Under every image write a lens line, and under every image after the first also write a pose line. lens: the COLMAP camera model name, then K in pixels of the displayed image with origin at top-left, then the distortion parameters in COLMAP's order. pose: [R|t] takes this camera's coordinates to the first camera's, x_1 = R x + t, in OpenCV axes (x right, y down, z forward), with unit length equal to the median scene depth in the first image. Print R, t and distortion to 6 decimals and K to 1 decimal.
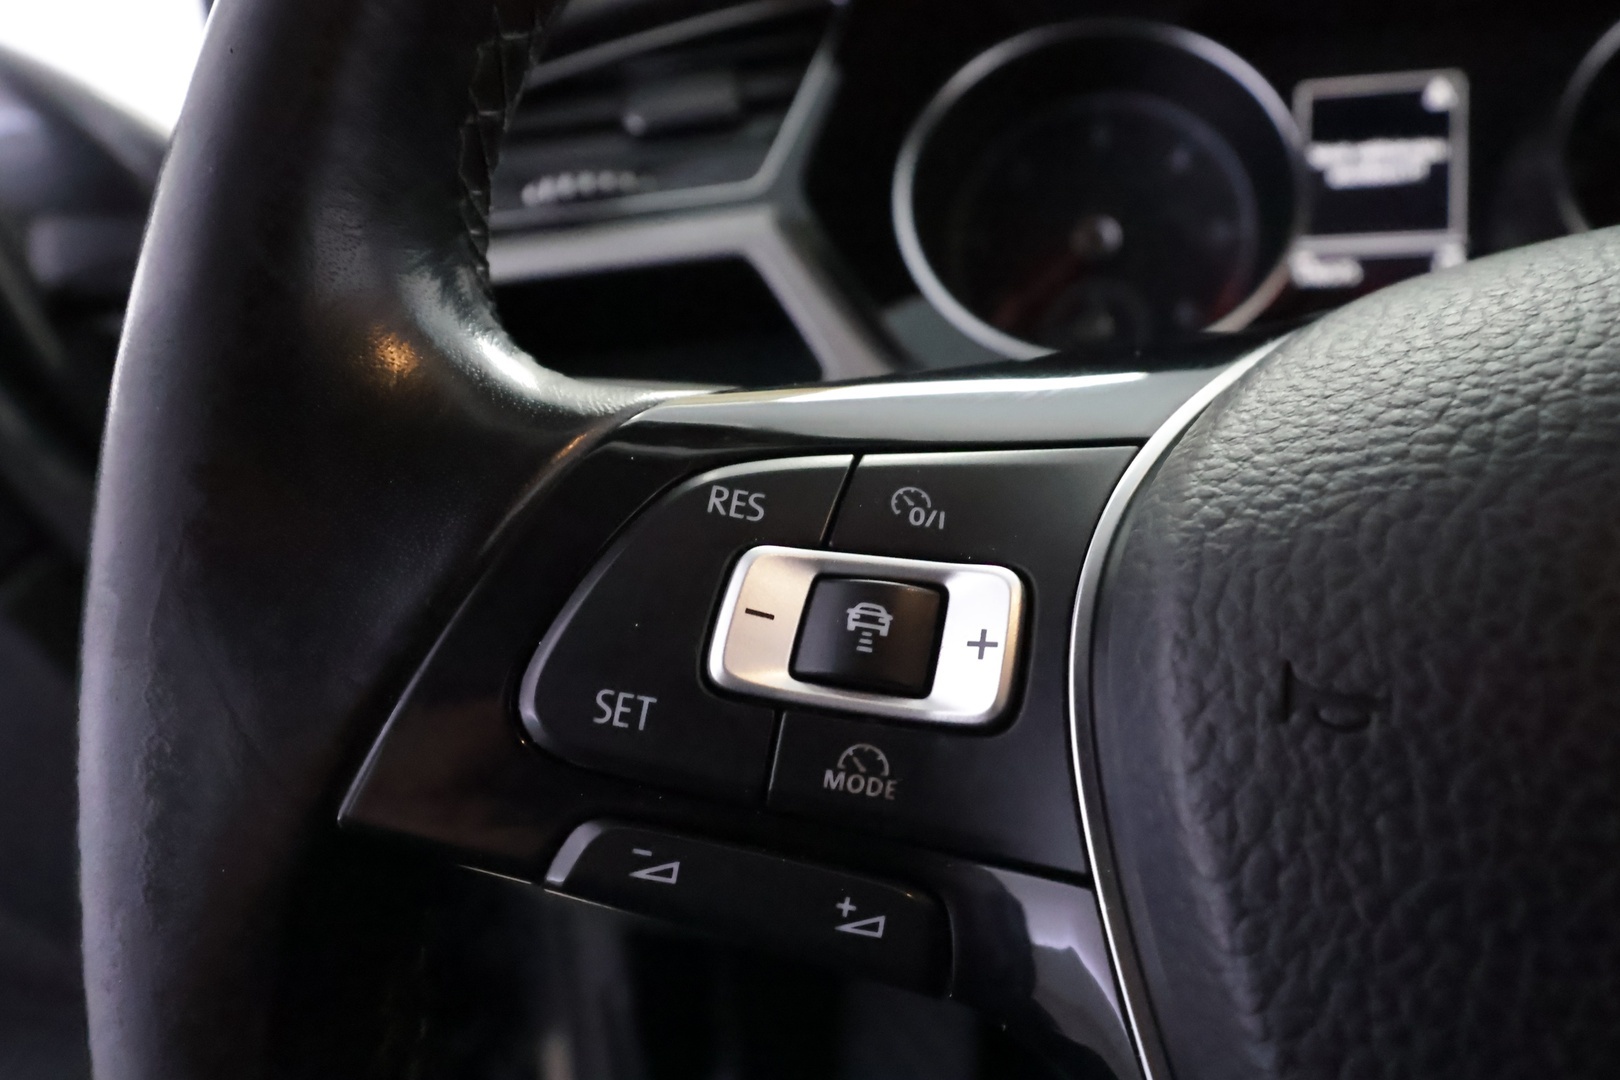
lens RADIAL K [[1186.1, 0, 811.5], [0, 1186.1, 545.9], [0, 0, 1]] dist [0.036760, -0.000920]
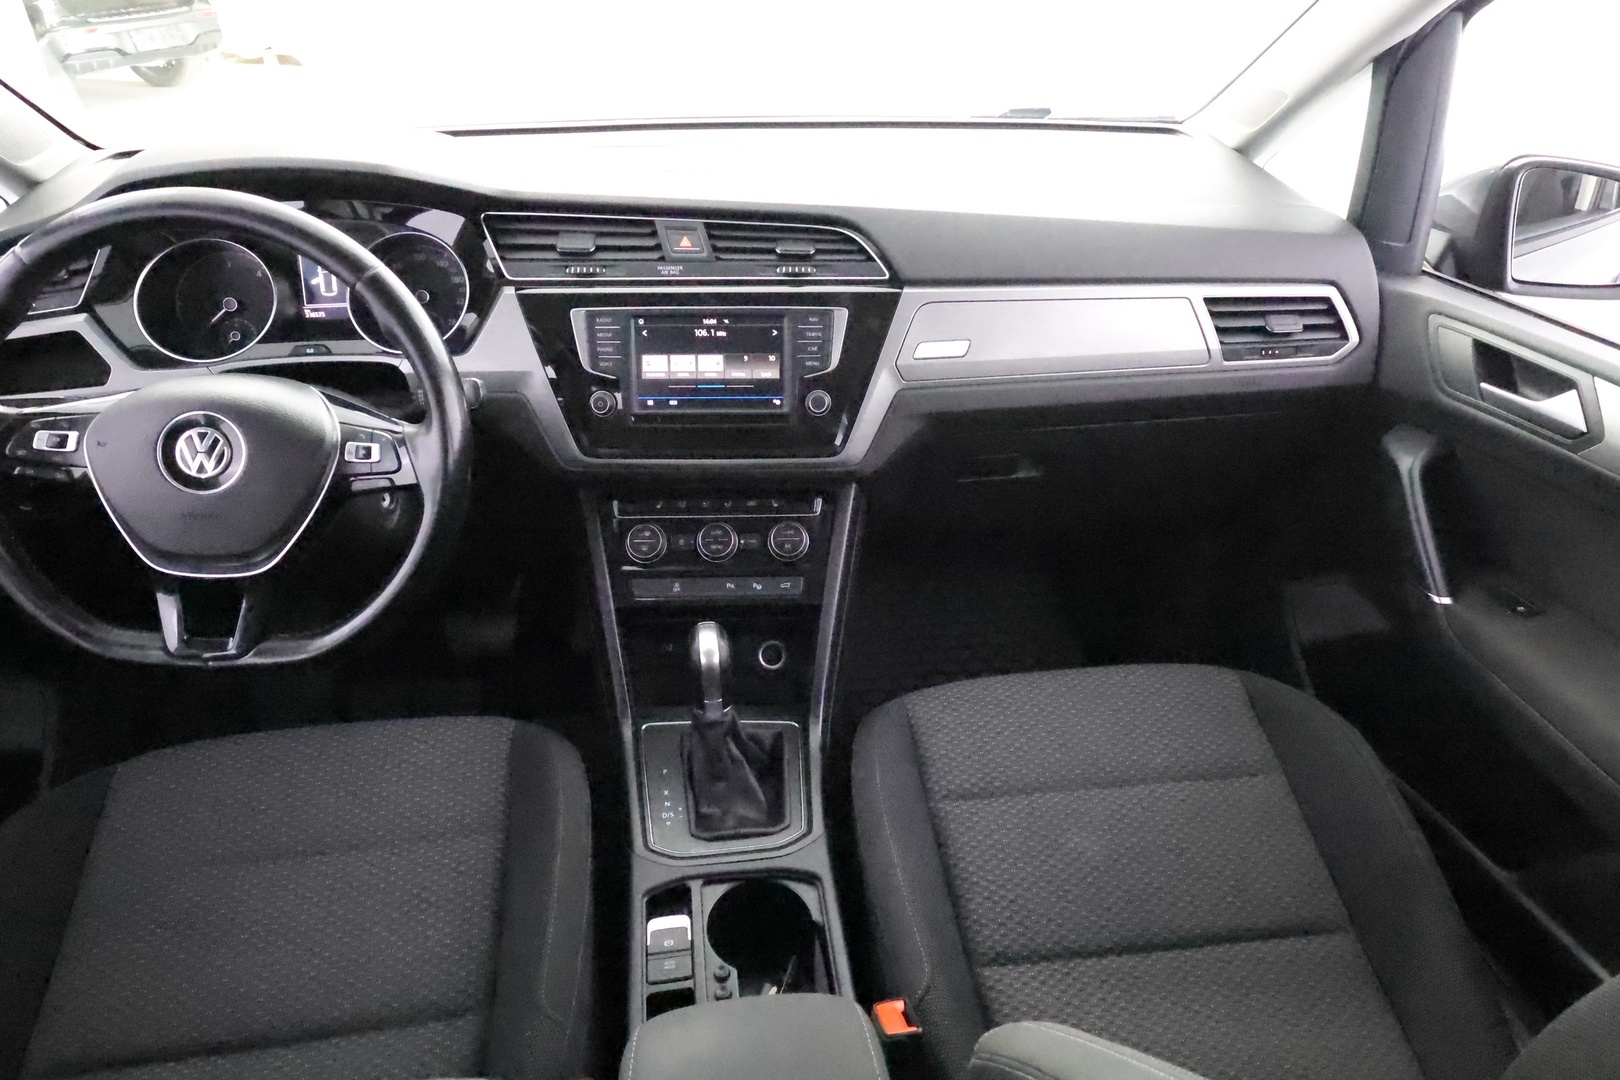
lens RADIAL K [[1178.9, 0, 812.6], [0, 1178.9, 542.1], [0, 0, 1]] dist [0.029479, 0.009375]
pose [[0.937968, -0.119486, 0.325483, 2.076871], [0.074141, 0.986150, 0.148362, -0.068532], [-0.338703, -0.115027, 0.933836, -8.146109]]
